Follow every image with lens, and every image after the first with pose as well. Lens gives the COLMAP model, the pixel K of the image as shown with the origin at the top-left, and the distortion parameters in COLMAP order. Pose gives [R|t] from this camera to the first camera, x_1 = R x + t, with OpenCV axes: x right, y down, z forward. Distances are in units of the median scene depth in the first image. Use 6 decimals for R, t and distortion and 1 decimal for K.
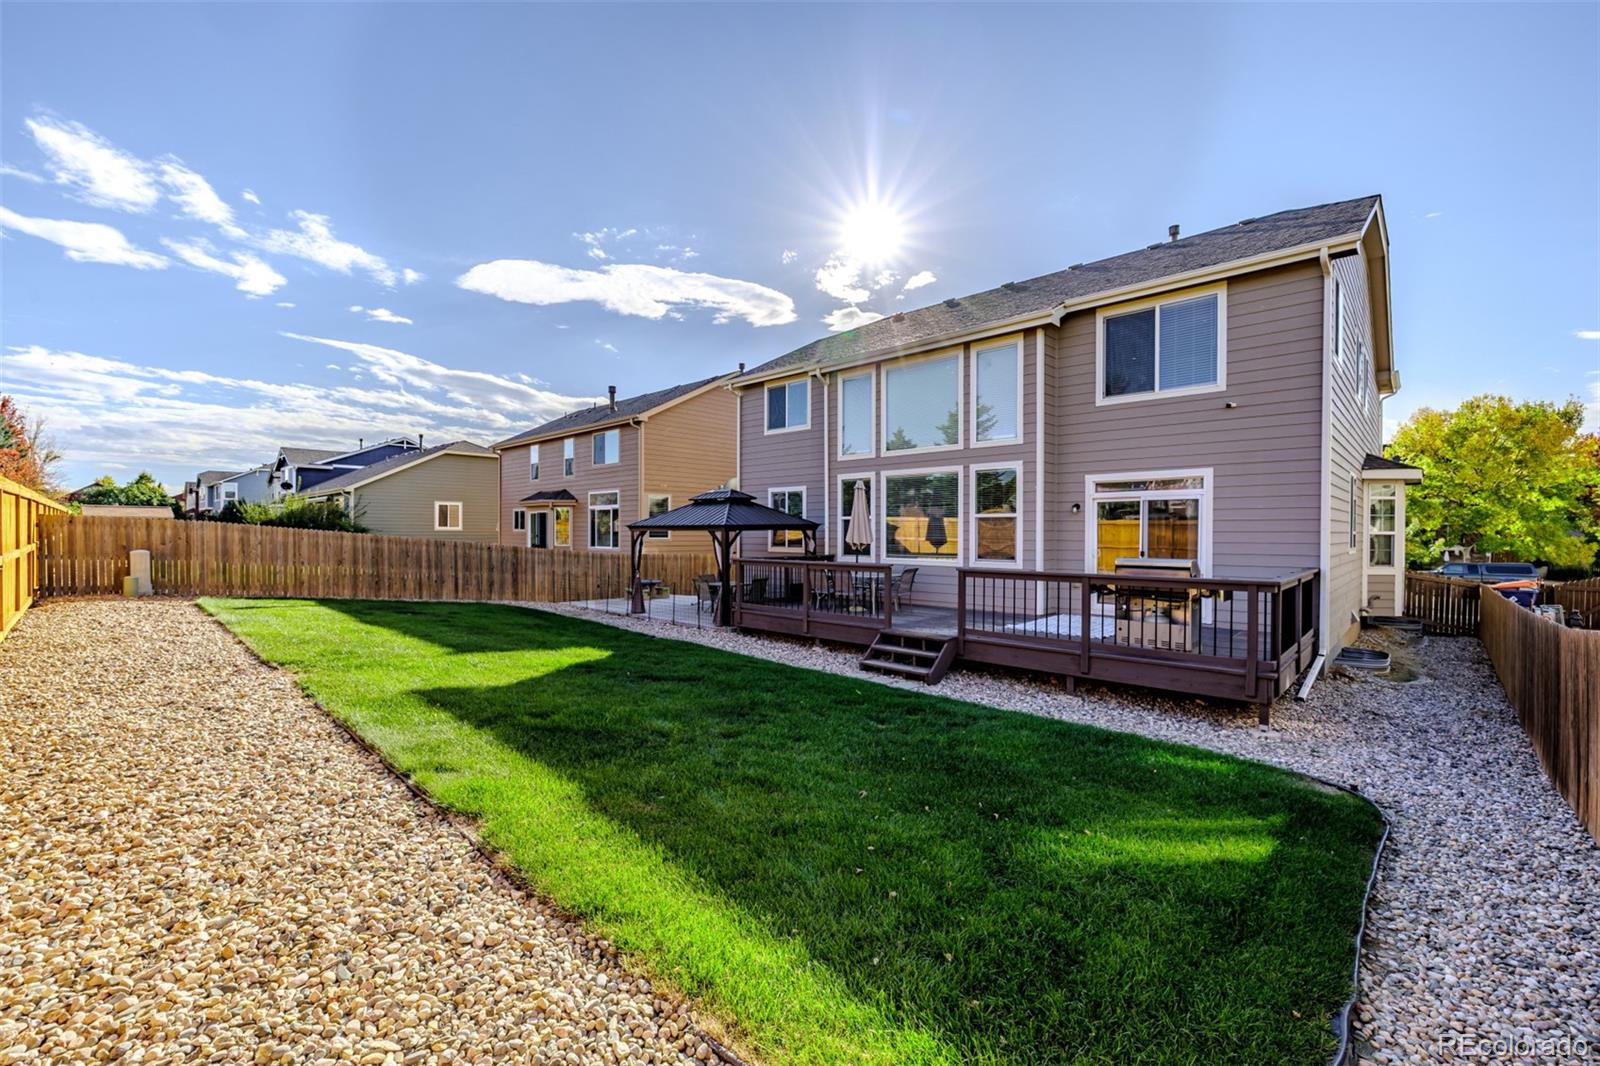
lens RADIAL K [[663.0, 0, 796.3], [0, 663.0, 536.3], [0, 0, 1]] dist [0.002595, 0.000241]
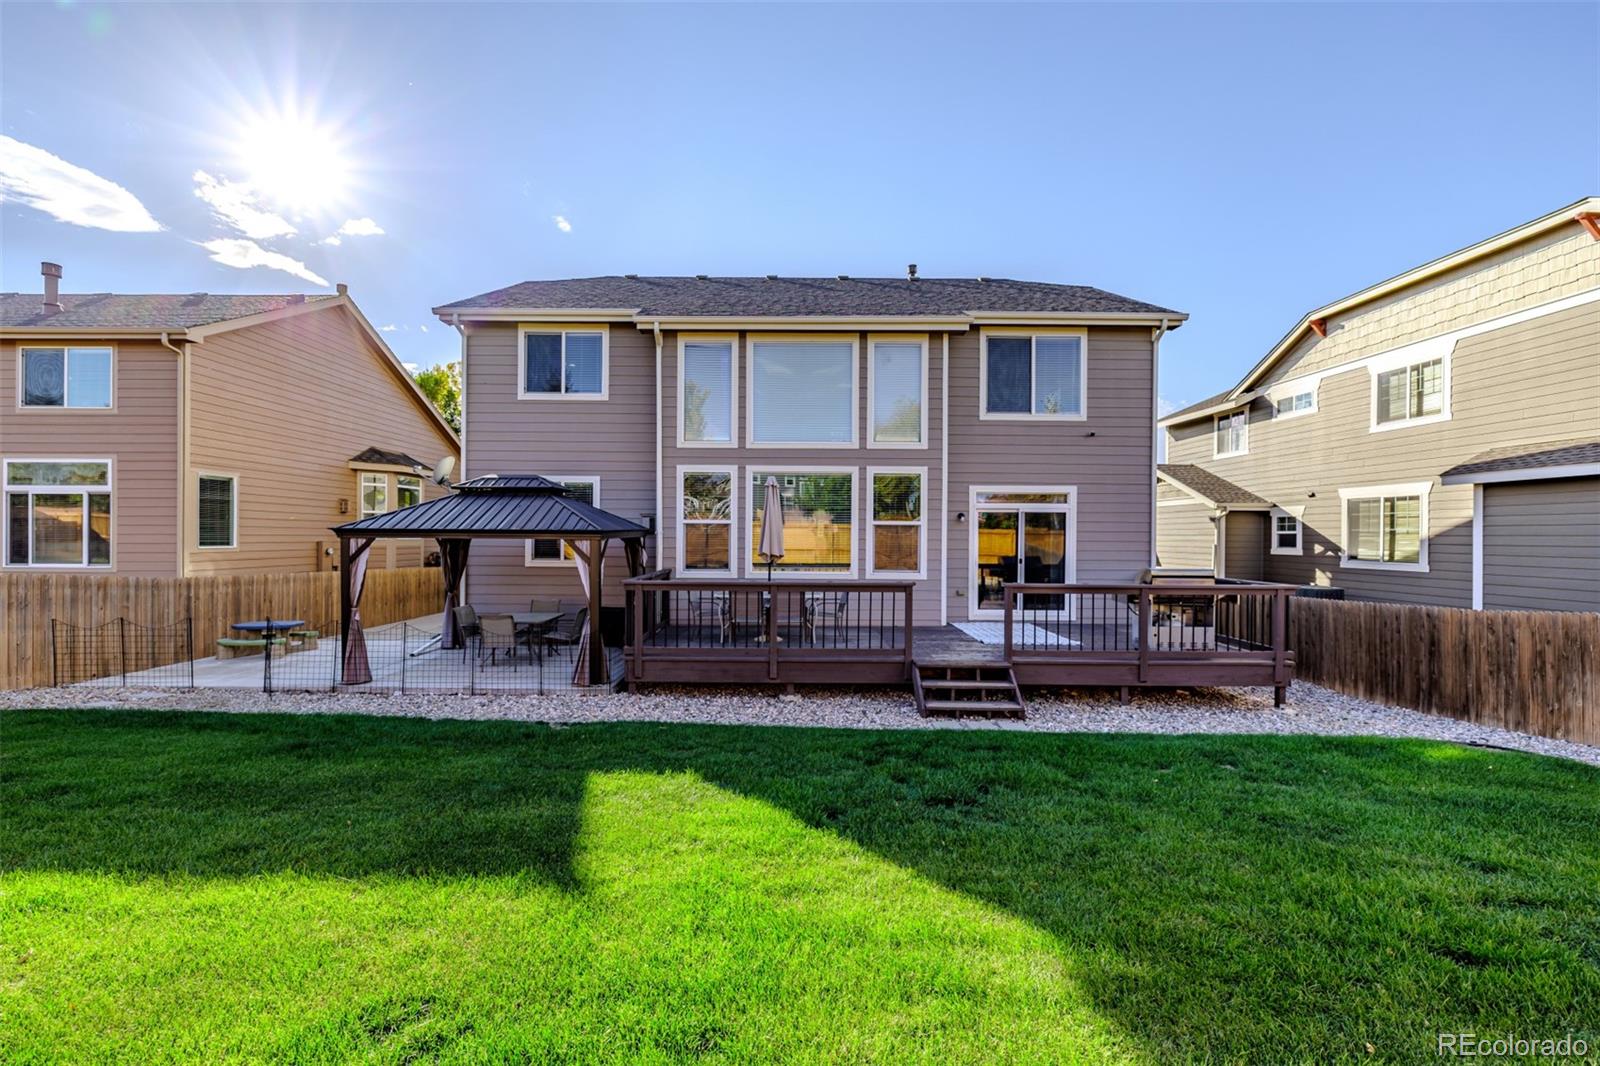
lens RADIAL K [[663.0, 0, 796.3], [0, 663.0, 536.3], [0, 0, 1]] dist [0.002595, 0.000241]
pose [[0.727290, 0.005123, 0.686311, -0.427618], [-0.000827, 0.999978, -0.006588, -0.006444], [-0.686329, 0.004224, 0.727278, 0.406183]]
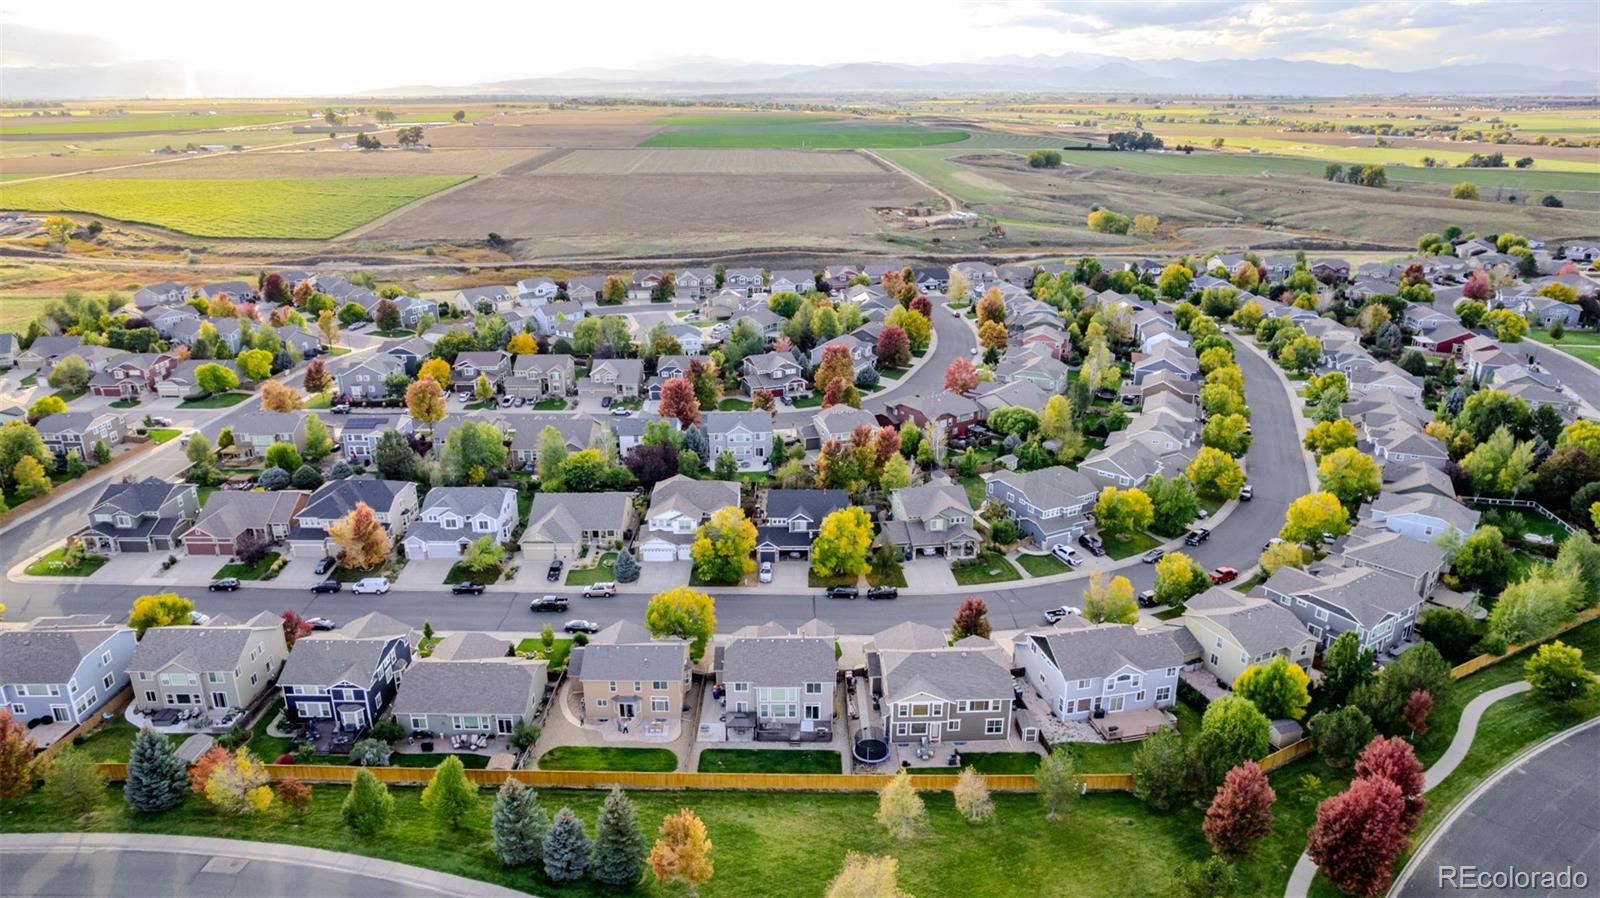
lens RADIAL K [[1024.8, 0, 800.0], [0, 1024.8, 449.0], [0, 0, 1]] dist [-0.061374, 0.044881]
pose [[0.727879, -0.222047, 0.648759, -5.261990], [0.004755, 0.947730, 0.319039, -5.353705], [-0.685689, -0.229137, 0.690888, -5.070853]]
